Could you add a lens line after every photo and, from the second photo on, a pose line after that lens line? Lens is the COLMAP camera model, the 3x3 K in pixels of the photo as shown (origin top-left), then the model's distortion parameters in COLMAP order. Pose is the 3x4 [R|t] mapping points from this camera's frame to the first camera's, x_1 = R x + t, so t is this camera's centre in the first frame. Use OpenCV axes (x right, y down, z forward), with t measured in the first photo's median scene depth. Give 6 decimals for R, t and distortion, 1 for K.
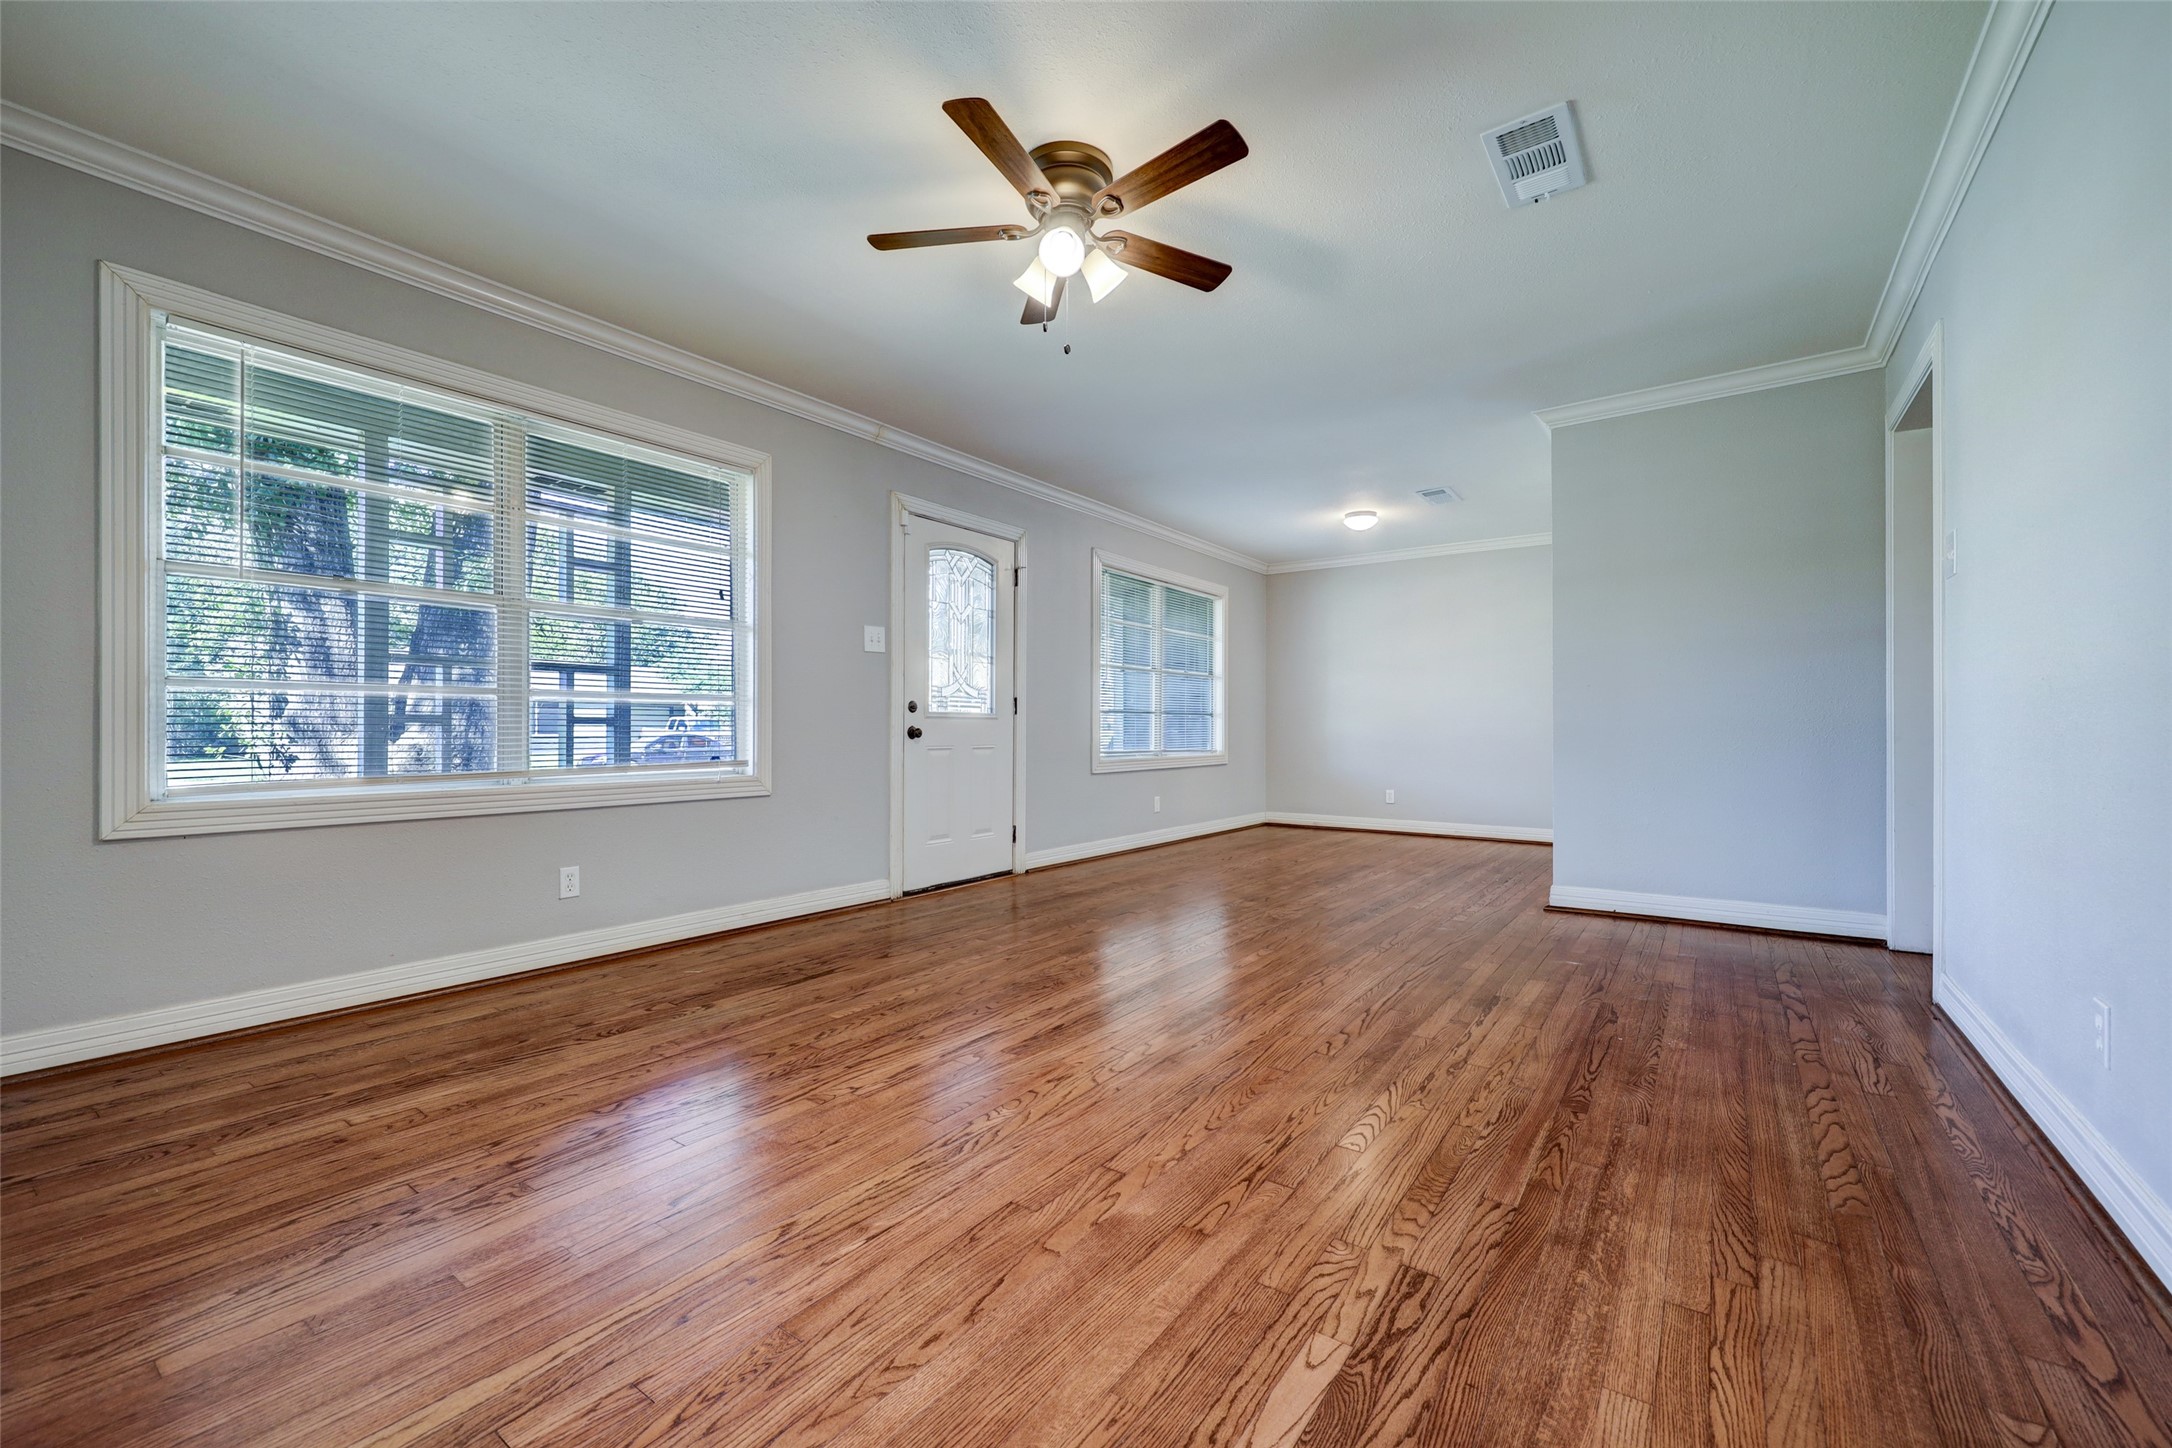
lens RADIAL K [[870.7, 0, 1086.0], [0, 870.7, 724.0], [0, 0, 1]] dist [0.061039, -0.000093]
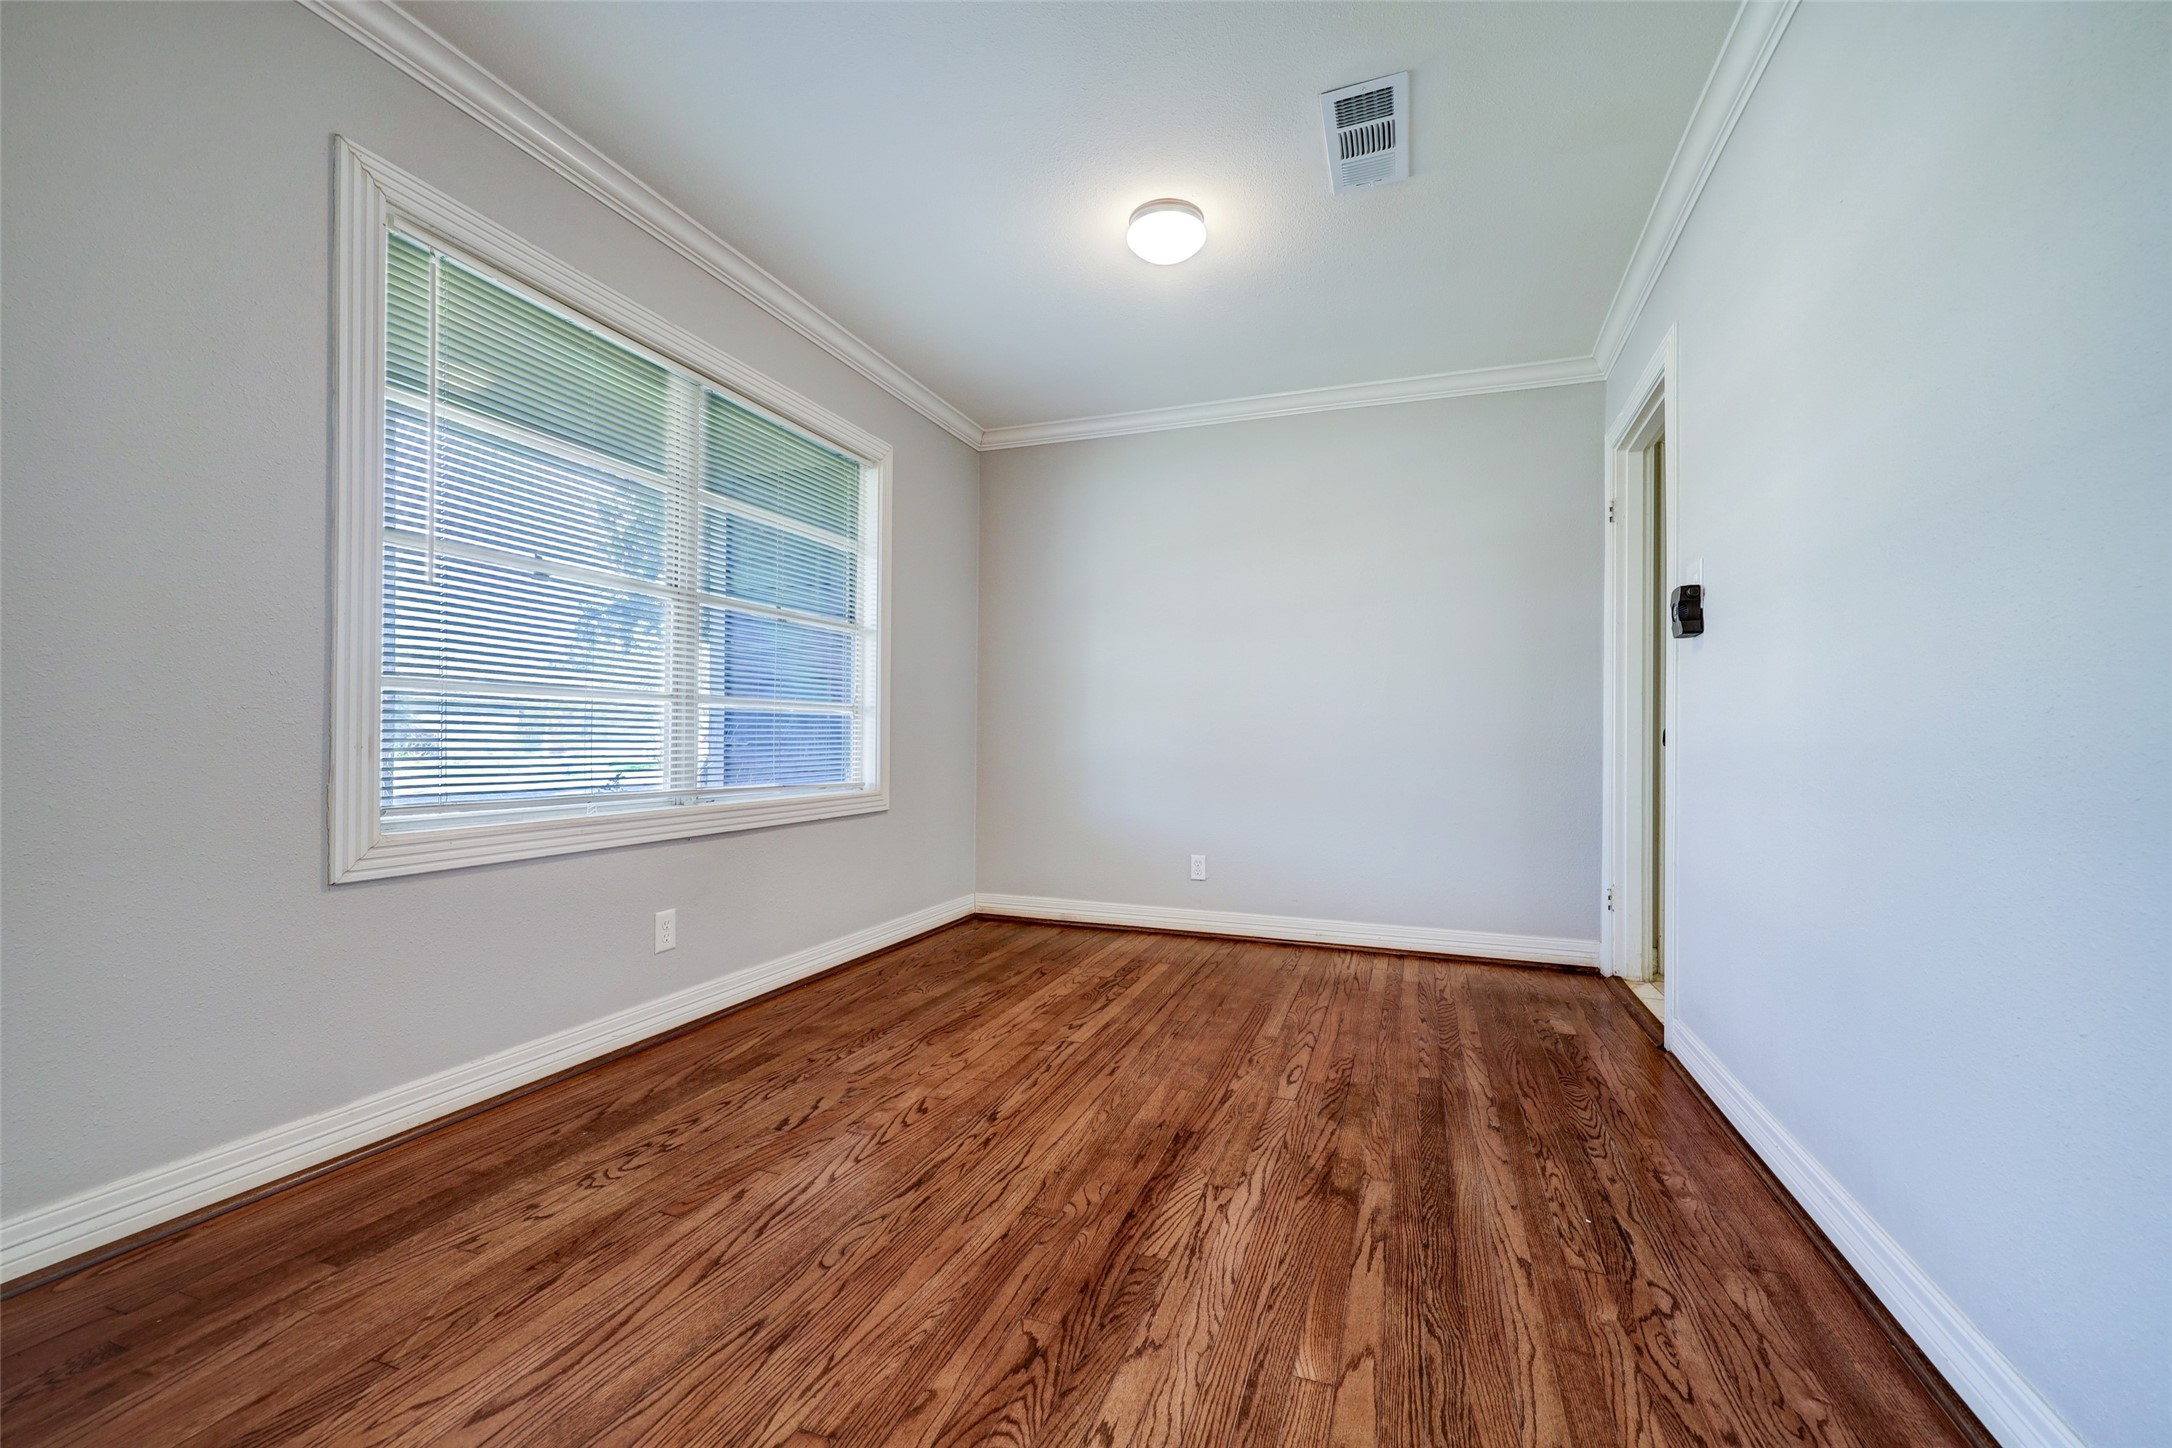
lens RADIAL K [[870.7, 0, 1086.0], [0, 870.7, 724.0], [0, 0, 1]] dist [0.061039, -0.000093]
pose [[0.964974, 0.010087, 0.262152, 0.141833], [-0.008828, 0.999943, -0.005982, -0.000021], [-0.262198, 0.003458, 0.965008, 0.505322]]
